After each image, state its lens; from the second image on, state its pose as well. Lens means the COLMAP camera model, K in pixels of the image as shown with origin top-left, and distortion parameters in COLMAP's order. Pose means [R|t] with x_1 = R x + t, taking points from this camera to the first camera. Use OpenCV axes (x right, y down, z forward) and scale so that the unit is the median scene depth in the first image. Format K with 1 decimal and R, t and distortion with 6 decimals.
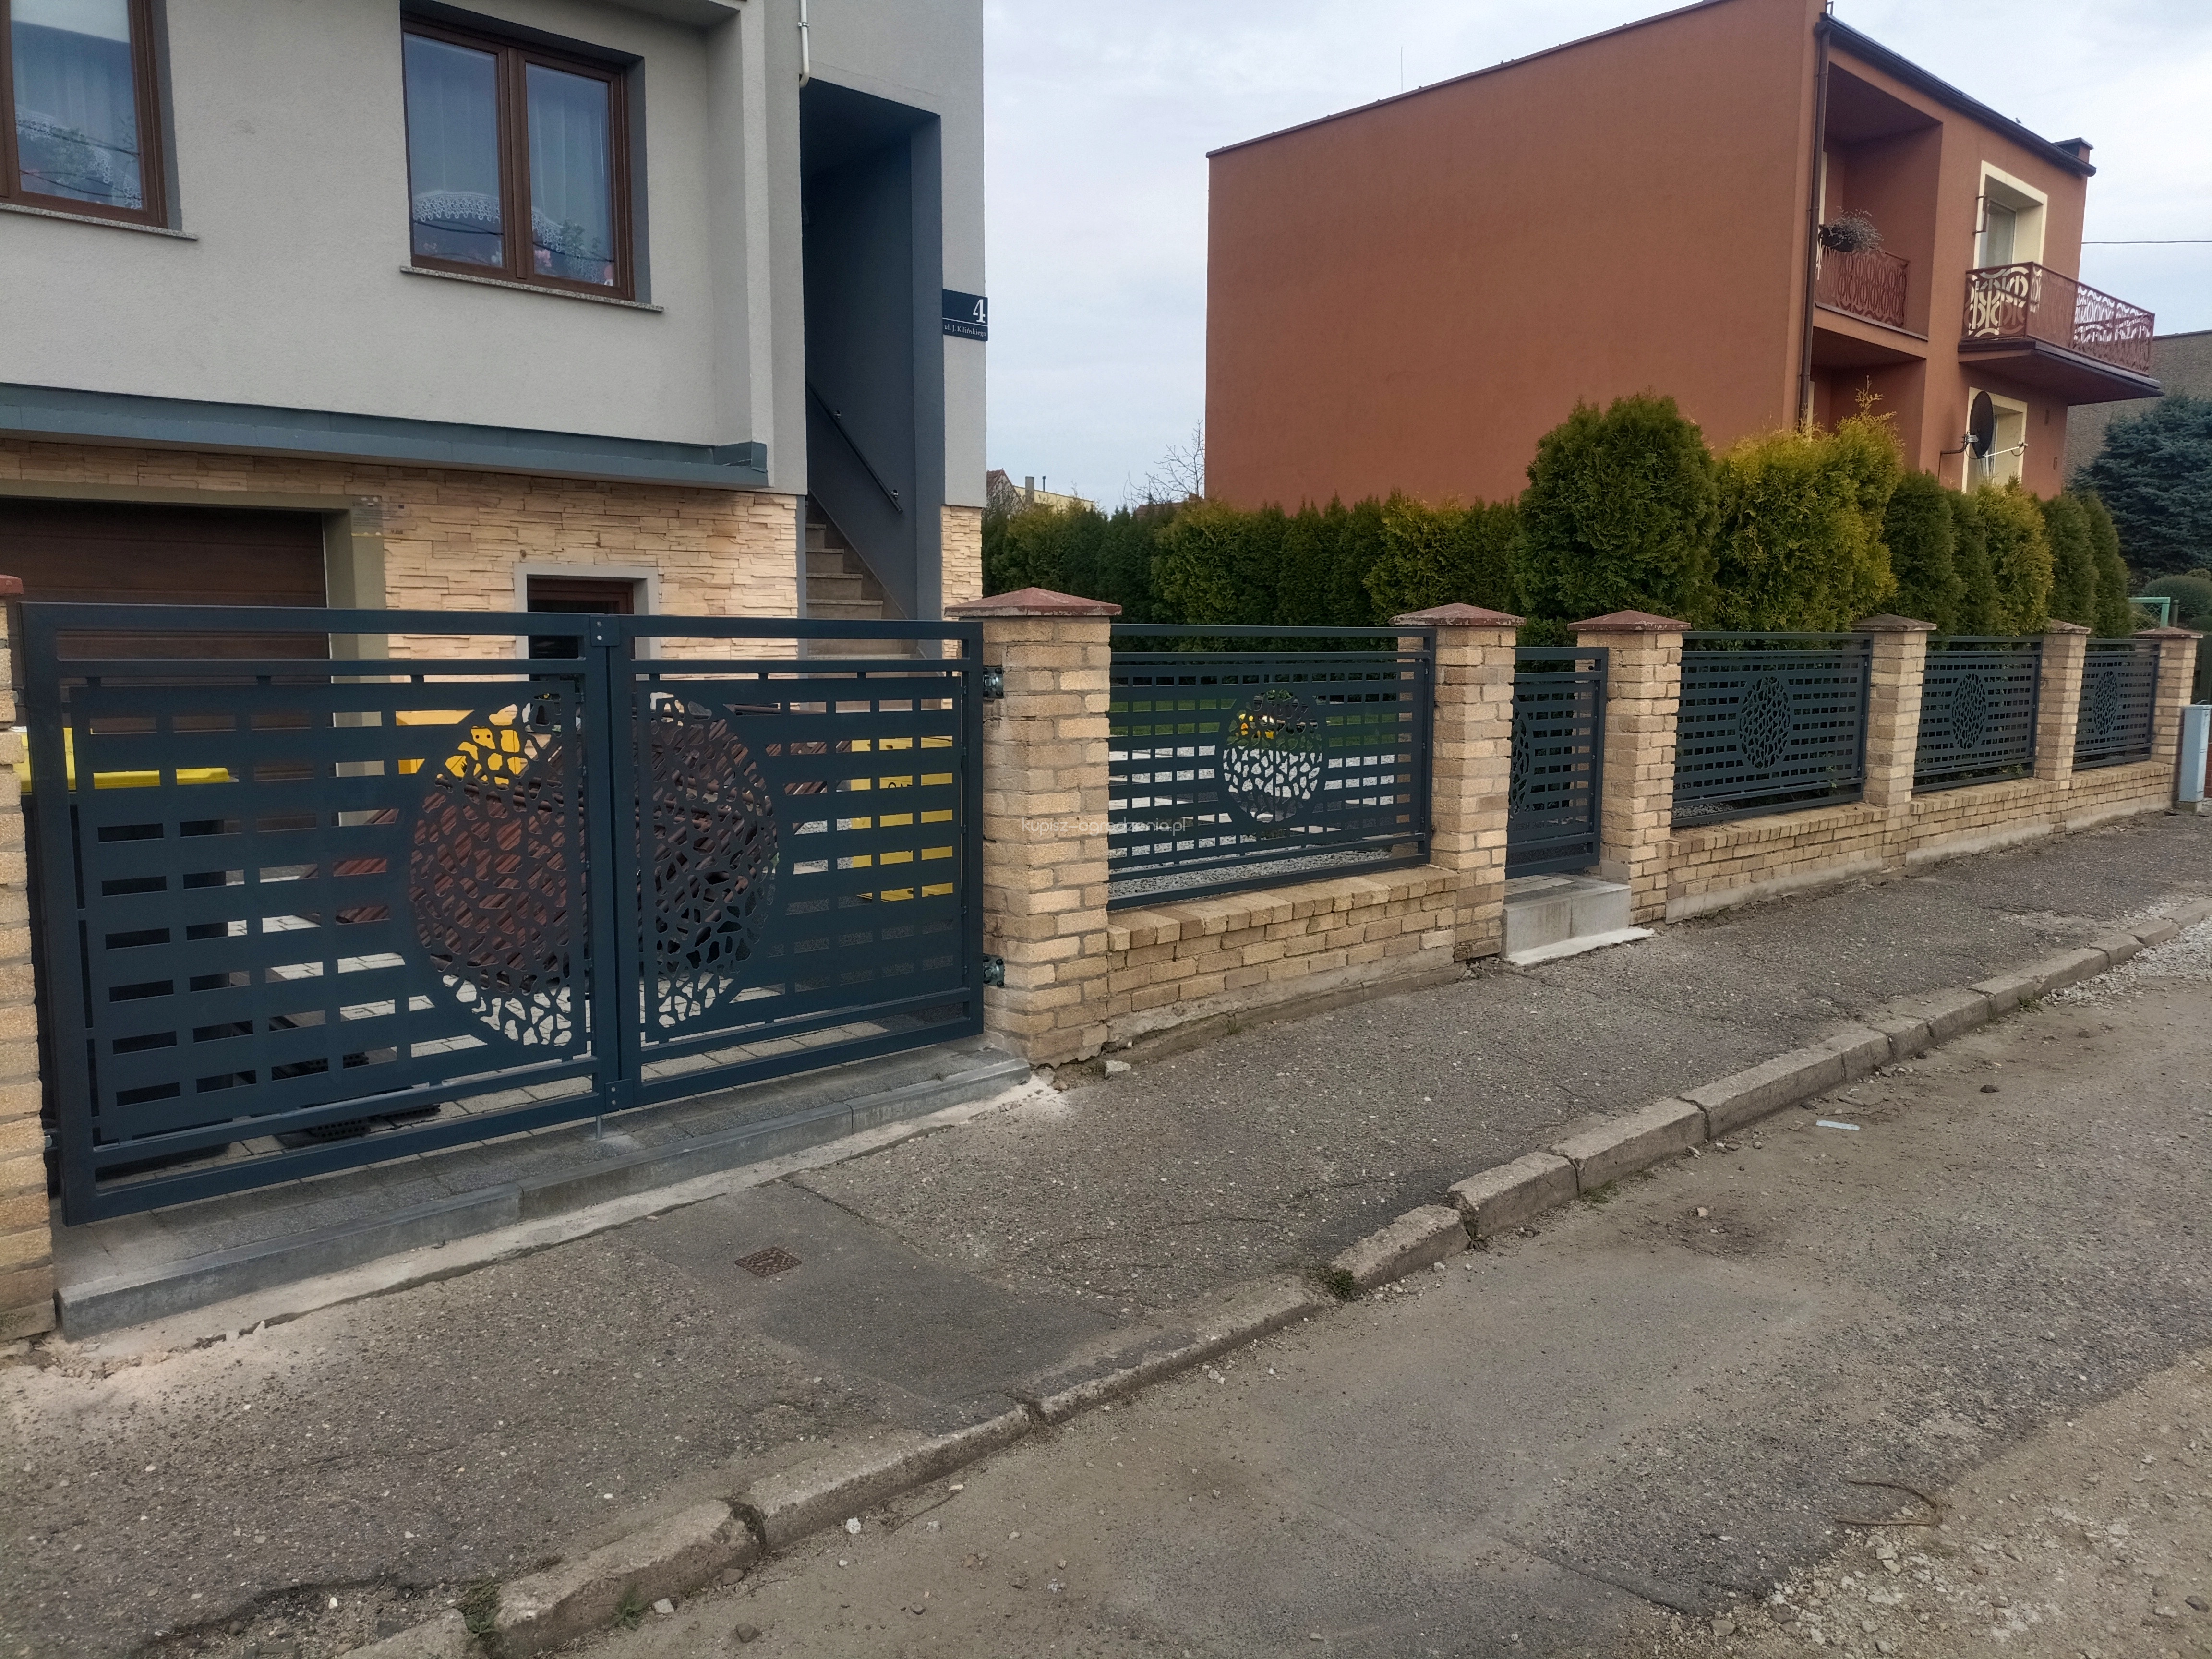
lens RADIAL K [[1633.5, 0, 1118.1], [0, 1633.5, 835.9], [0, 0, 1]] dist [0.066245, -0.055730]
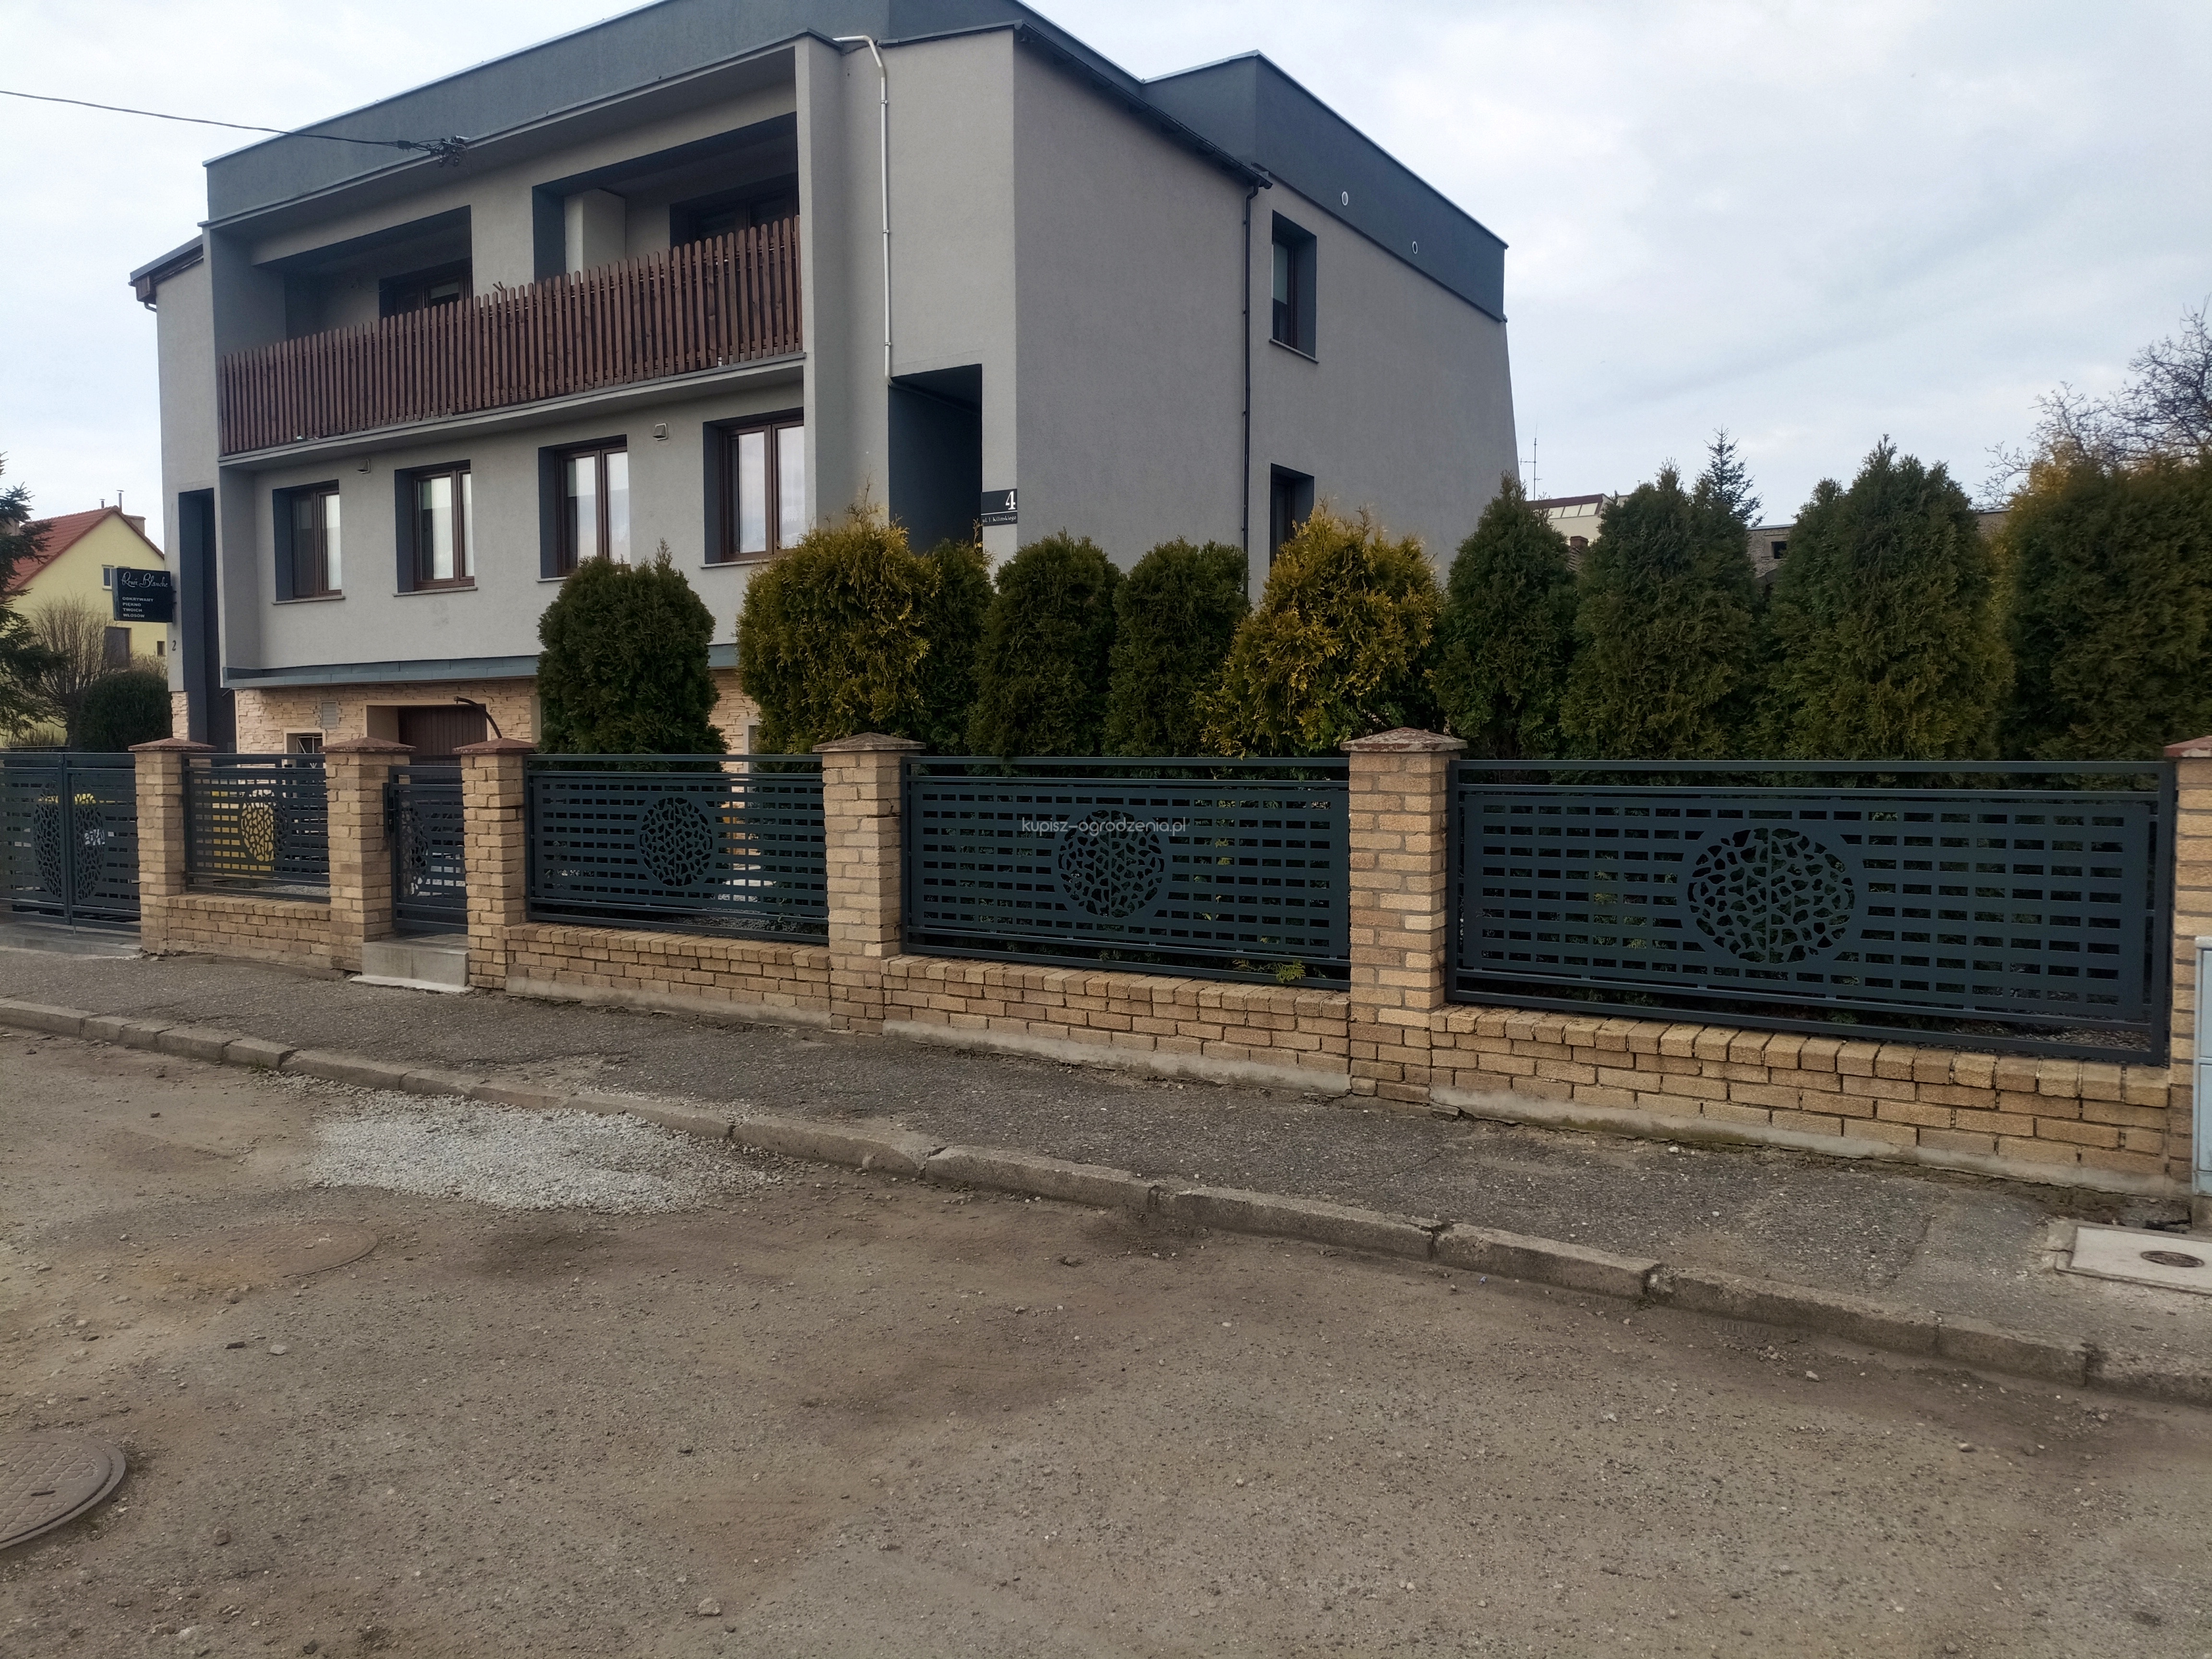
lens RADIAL K [[1633.5, 0, 1116.4], [0, 1633.5, 827.0], [0, 0, 1]] dist [0.066245, -0.055730]
pose [[0.234495, 0.036165, -0.971444, 2.044468], [-0.115574, 0.993257, 0.009079, -0.167508], [0.965223, 0.110144, 0.237093, 1.439297]]
